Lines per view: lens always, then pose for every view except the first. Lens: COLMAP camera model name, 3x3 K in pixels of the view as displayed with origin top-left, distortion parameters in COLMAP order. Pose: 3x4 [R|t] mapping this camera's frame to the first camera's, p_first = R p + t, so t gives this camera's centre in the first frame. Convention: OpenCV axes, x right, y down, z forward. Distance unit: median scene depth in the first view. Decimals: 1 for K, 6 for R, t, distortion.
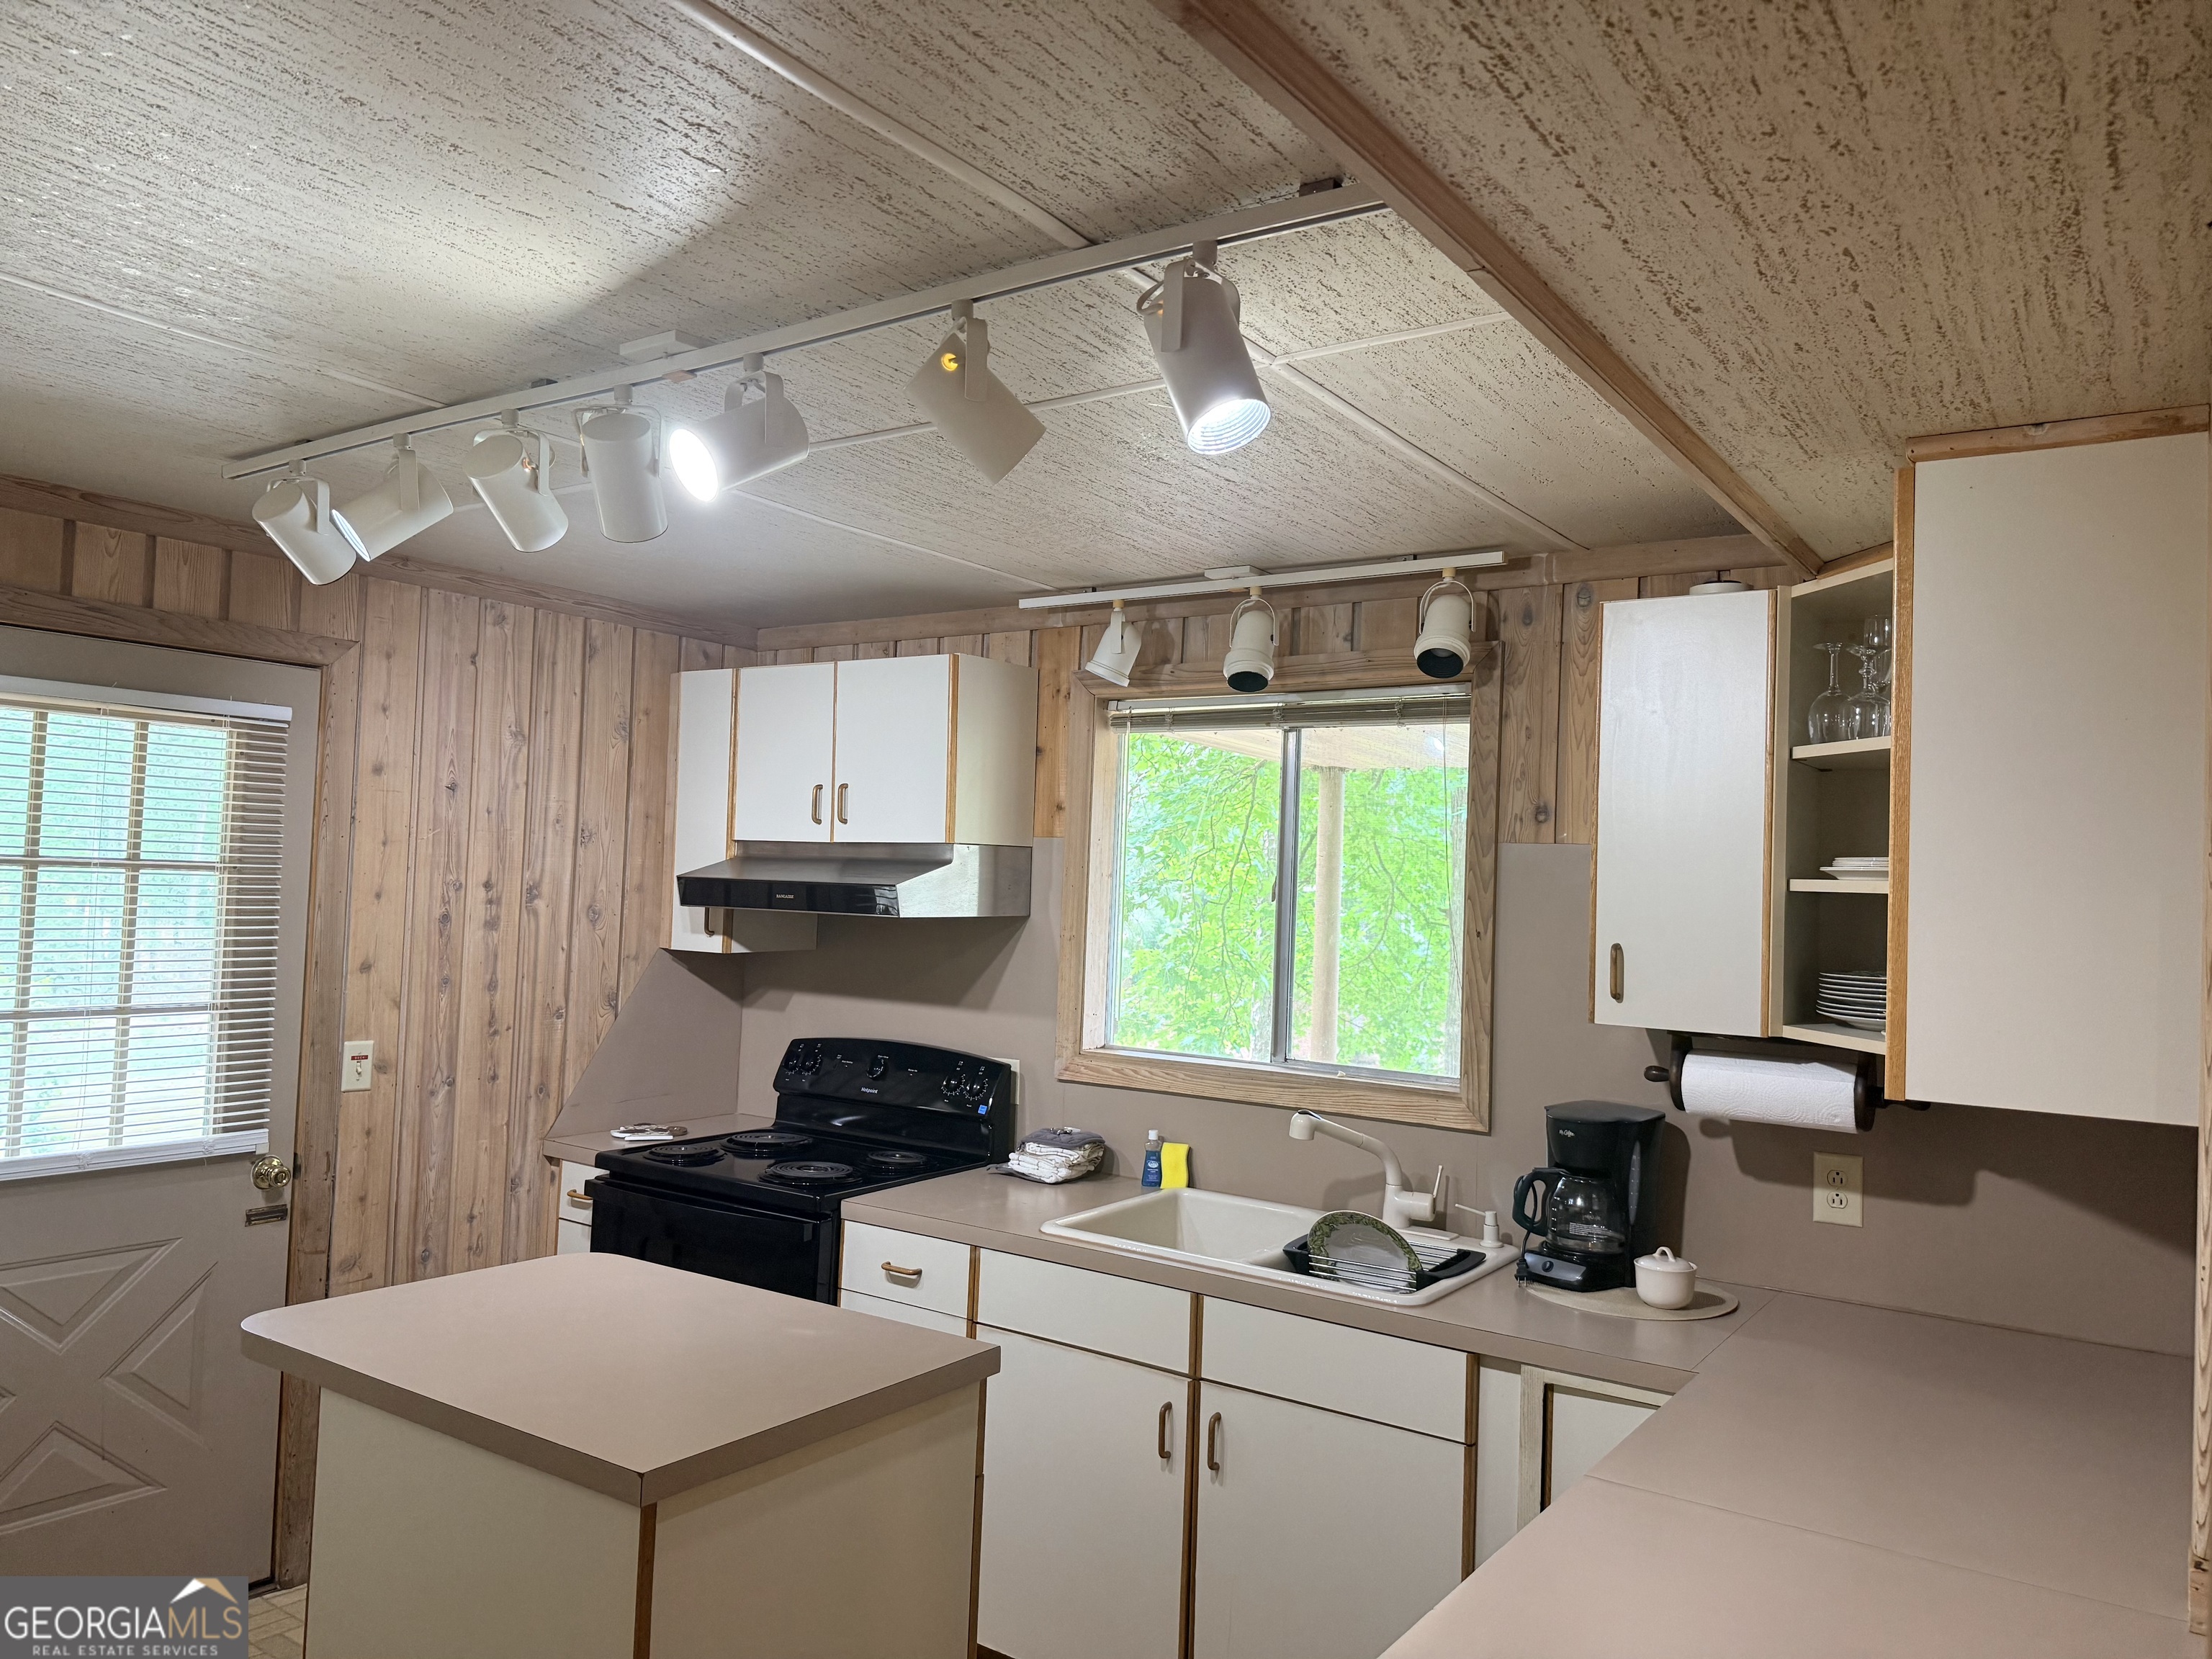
lens RADIAL K [[1551.9, 0, 1106.1], [0, 1551.9, 834.5], [0, 0, 1]] dist [0.013908, -0.006321]
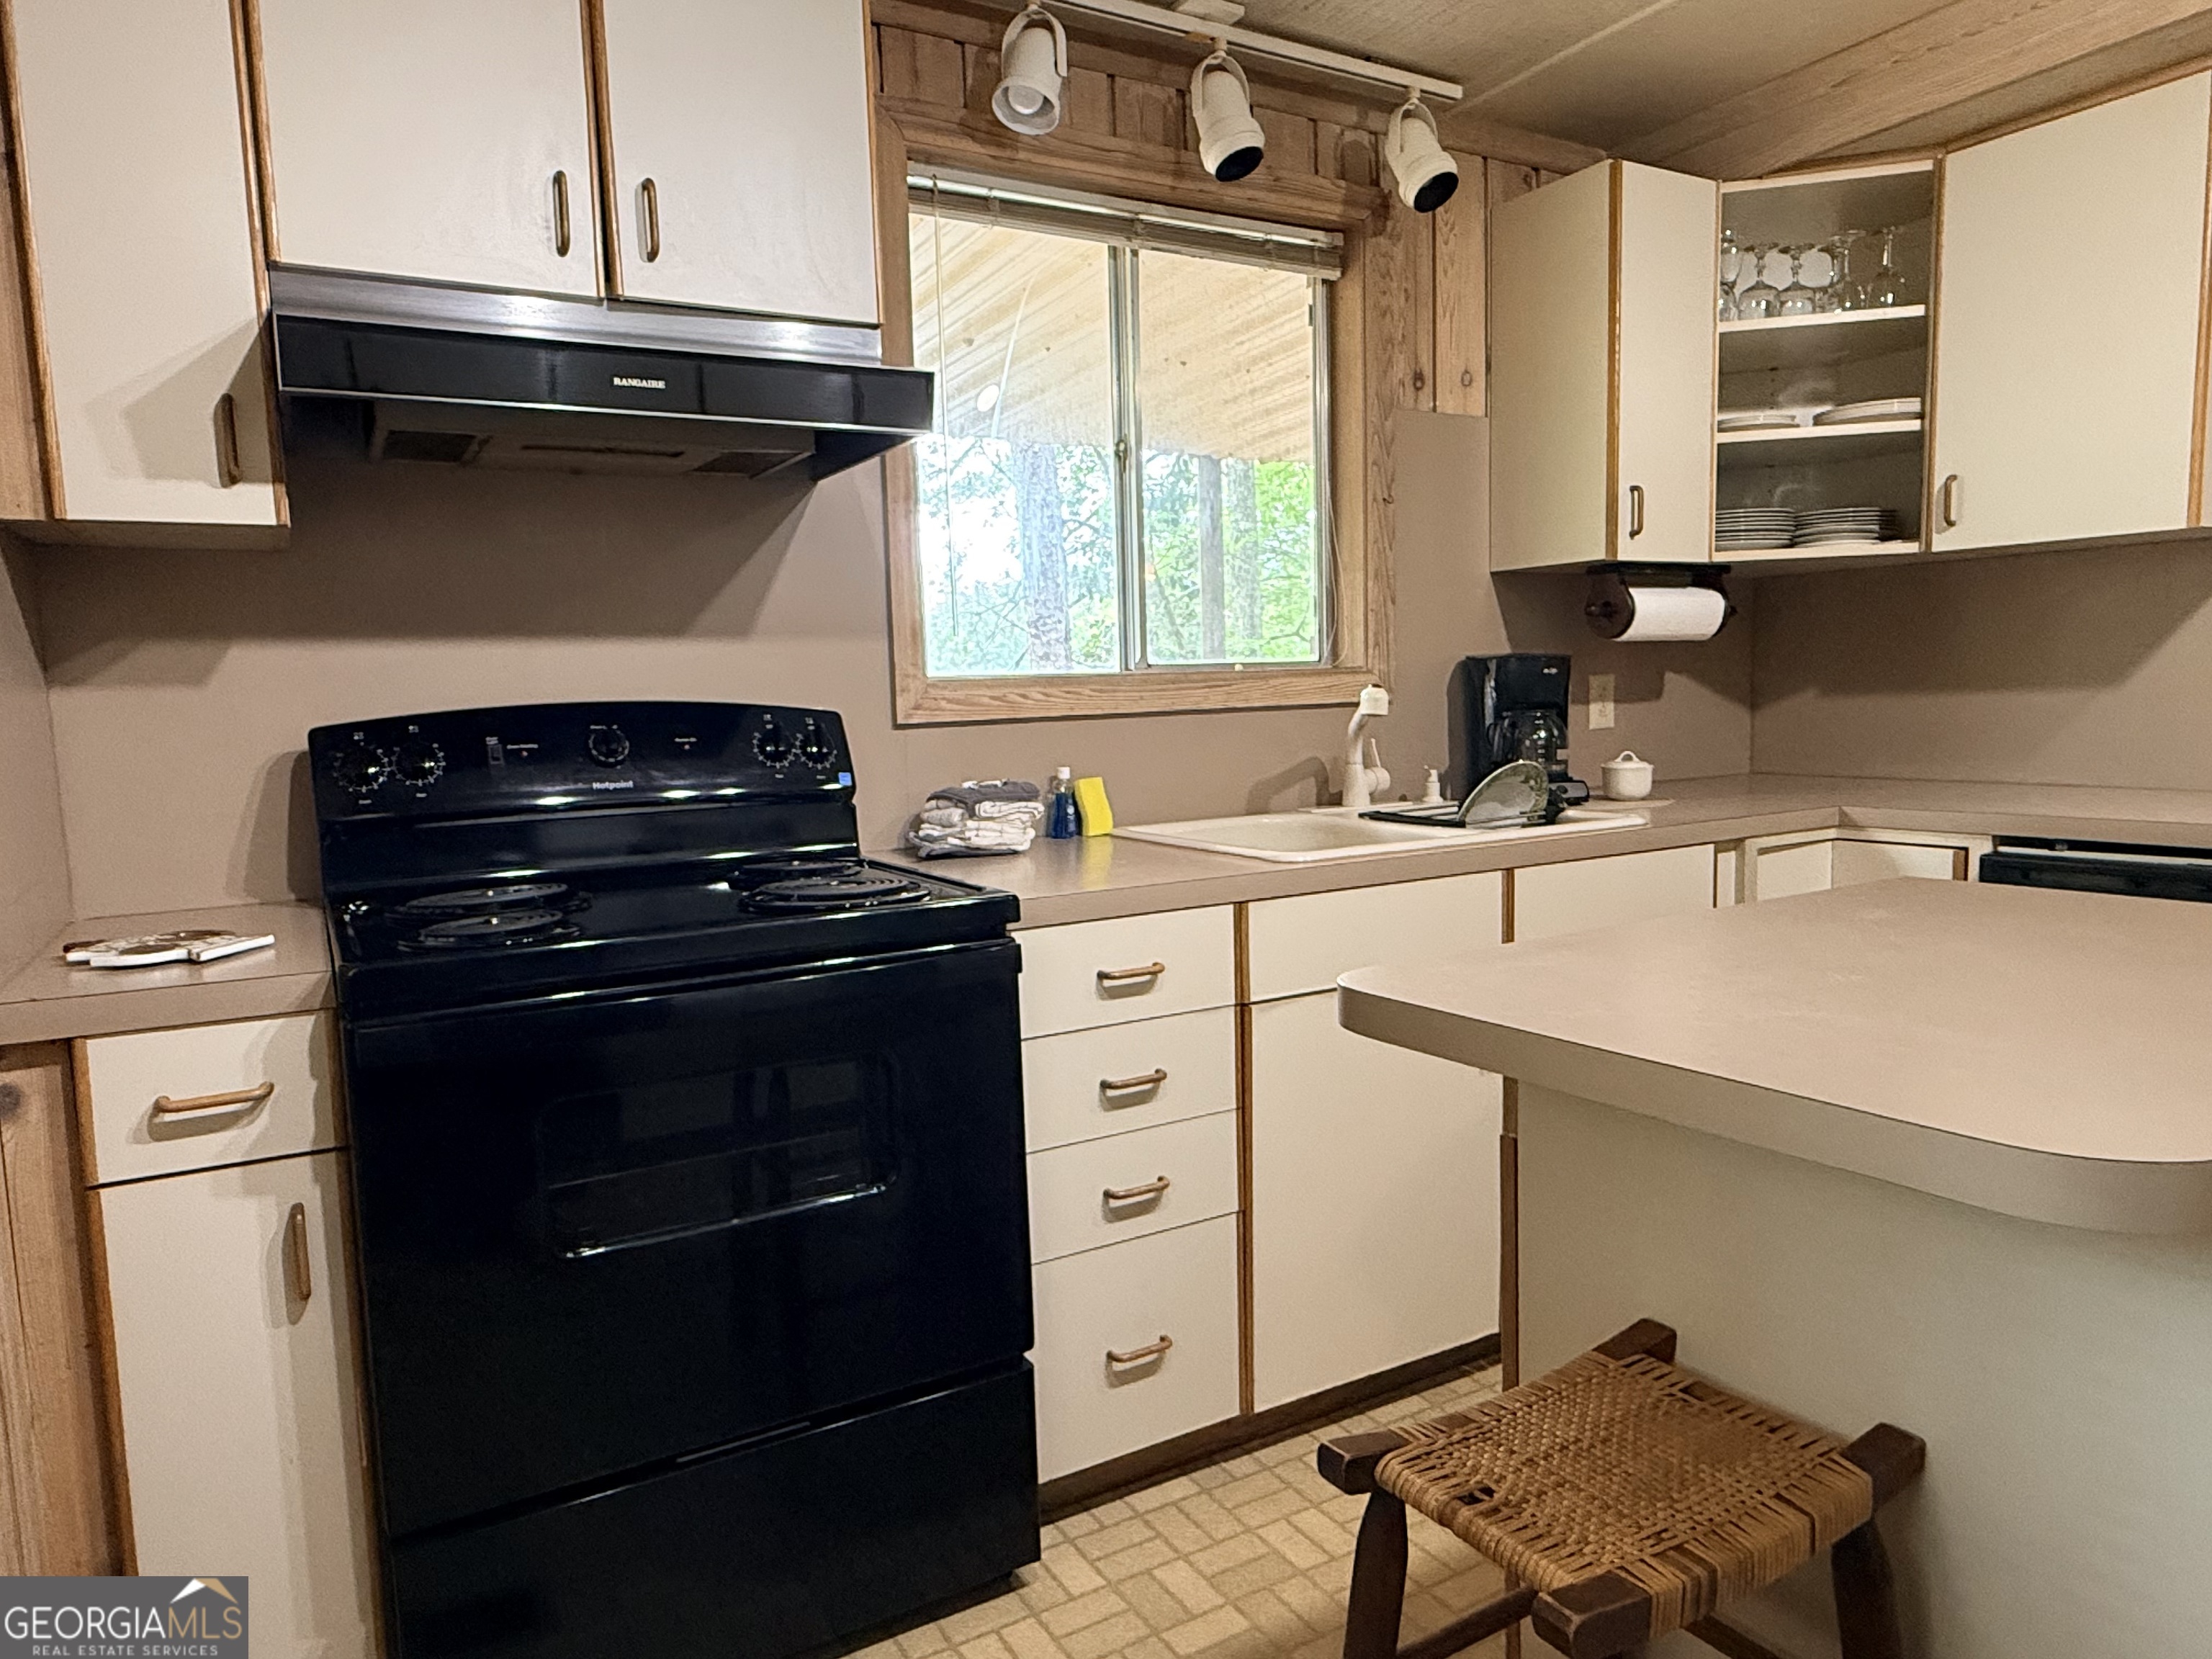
lens RADIAL K [[1415.2, 0, 1112.2], [0, 1415.2, 841.5], [0, 0, 1]] dist [0.031039, 0.000117]
pose [[0.402847, -0.147750, 0.903263, -0.662231], [0.018403, 0.987992, 0.153402, 0.133104], [-0.915082, -0.045175, 0.400729, 0.770406]]
